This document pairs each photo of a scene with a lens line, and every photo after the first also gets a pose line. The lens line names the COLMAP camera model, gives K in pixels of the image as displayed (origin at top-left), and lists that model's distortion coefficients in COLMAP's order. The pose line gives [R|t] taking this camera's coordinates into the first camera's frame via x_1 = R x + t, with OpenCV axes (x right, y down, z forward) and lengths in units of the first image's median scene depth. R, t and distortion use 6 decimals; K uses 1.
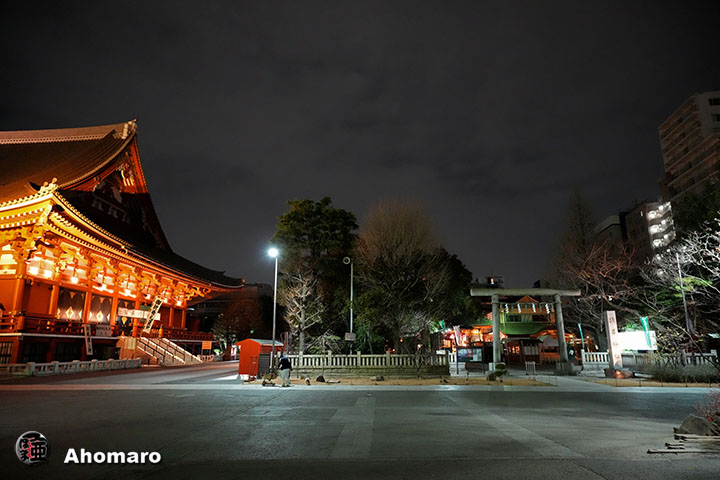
lens RADIAL K [[463.0, 0, 360.0], [0, 463.0, 240.0], [0, 0, 1]] dist [0.002269, 0.003317]
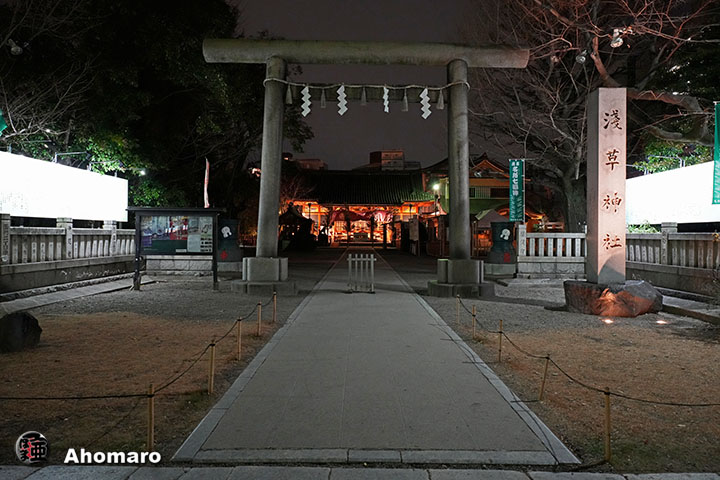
lens RADIAL K [[494.2, 0, 360.0], [0, 494.2, 240.0], [0, 0, 1]] dist [-0.000132, 0.000130]
pose [[0.998891, 0.010984, 0.045774, 0.323840], [-0.021454, 0.971761, 0.234991, 0.153175], [-0.041900, -0.235713, 0.970919, 0.598797]]
